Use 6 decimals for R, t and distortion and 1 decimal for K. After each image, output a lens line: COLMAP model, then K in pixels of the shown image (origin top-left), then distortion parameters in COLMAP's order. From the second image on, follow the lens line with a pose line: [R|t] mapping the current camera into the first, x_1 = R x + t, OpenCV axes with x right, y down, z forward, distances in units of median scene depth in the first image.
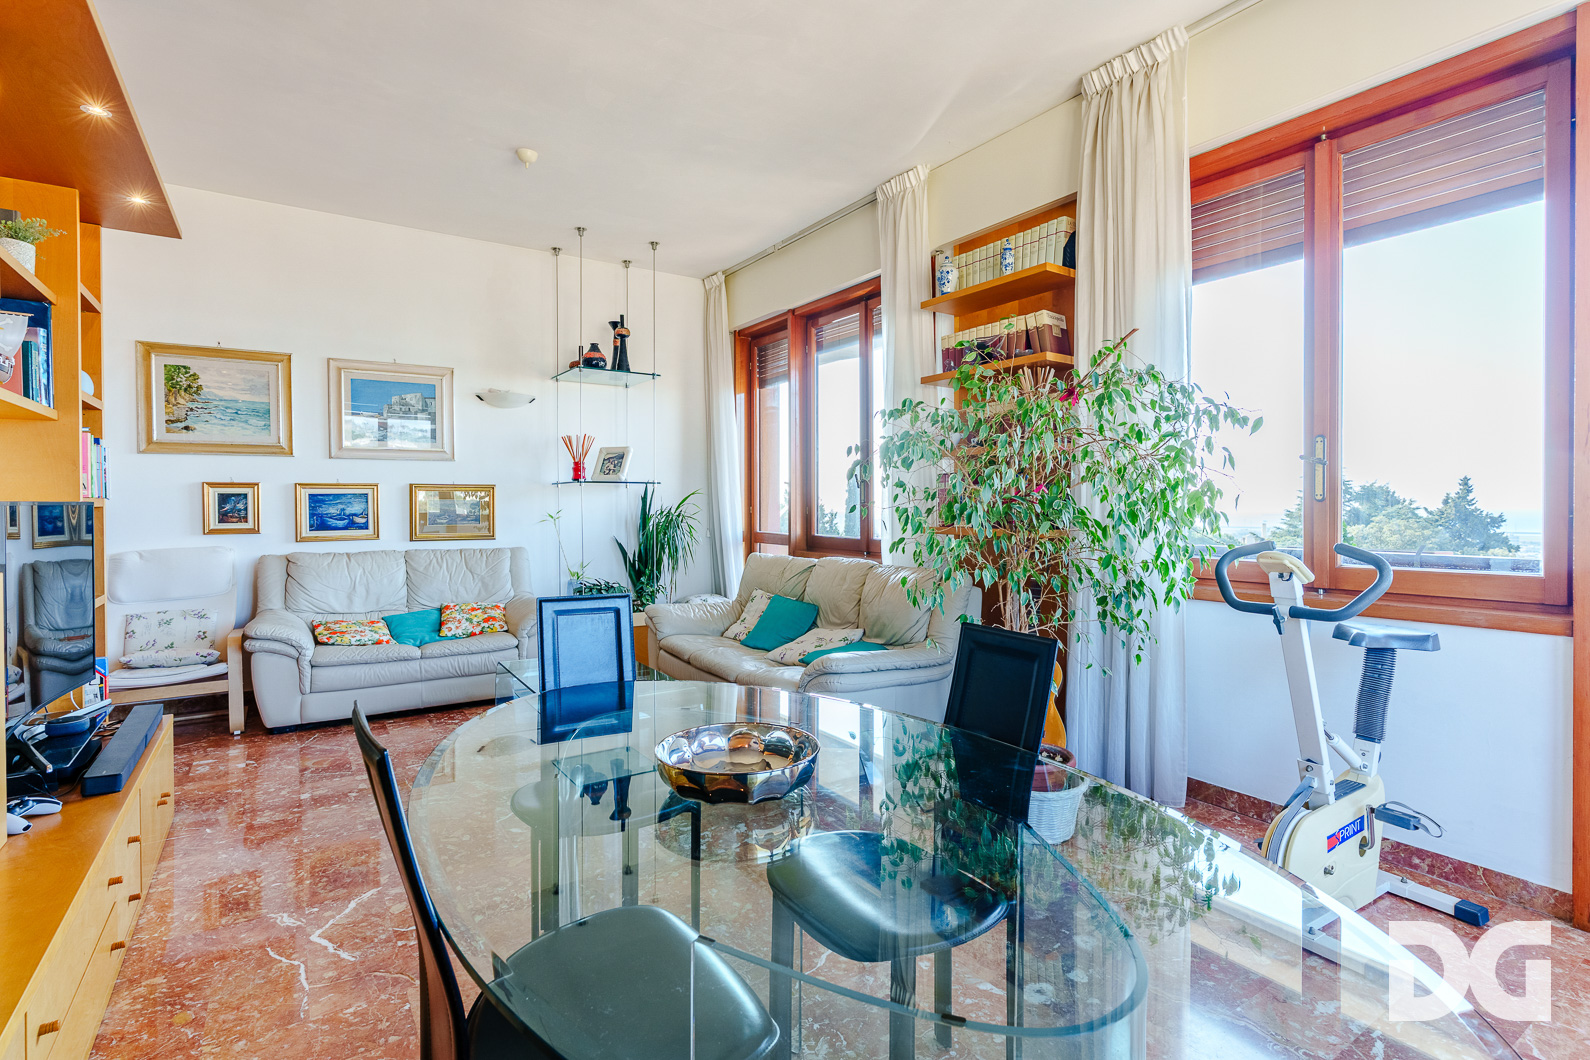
lens RADIAL K [[768.1, 0, 798.3], [0, 768.1, 519.5], [0, 0, 1]] dist [-0.000872, 0.000238]
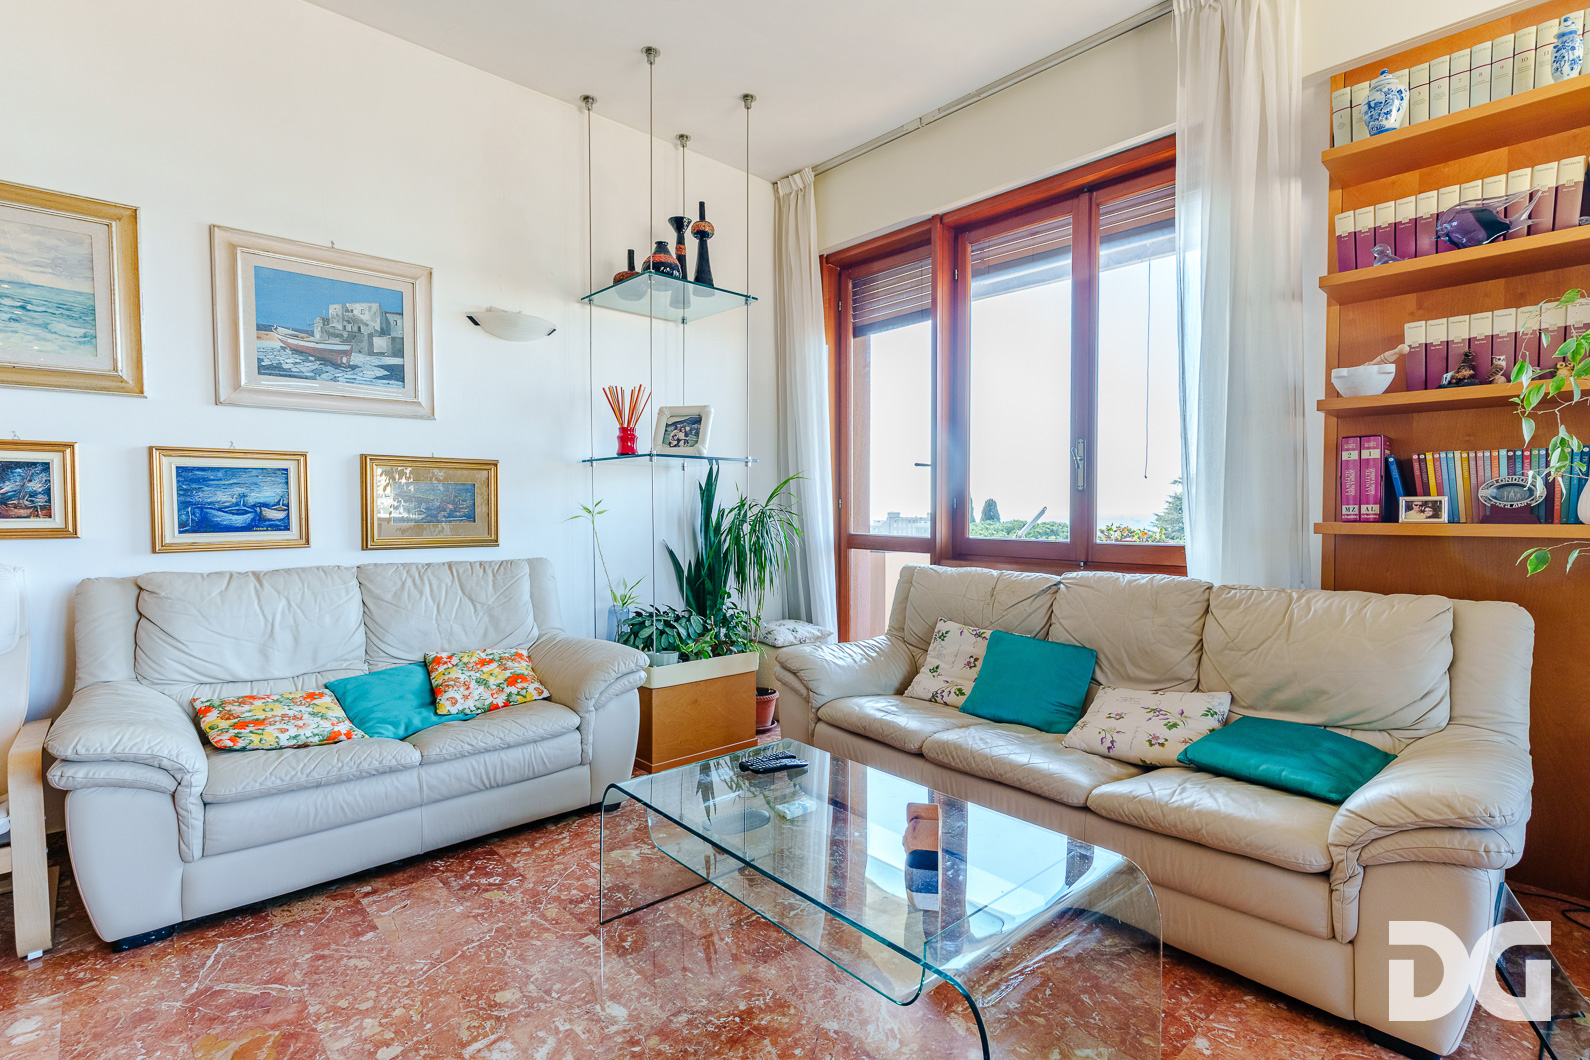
lens RADIAL K [[747.6, 0, 796.1], [0, 747.6, 536.4], [0, 0, 1]] dist [0.001060, -0.000580]
pose [[0.987078, -0.003187, 0.160208, -0.279231], [0.000413, 0.999849, 0.017349, 0.008073], [-0.160239, -0.017059, 0.986931, 0.389192]]
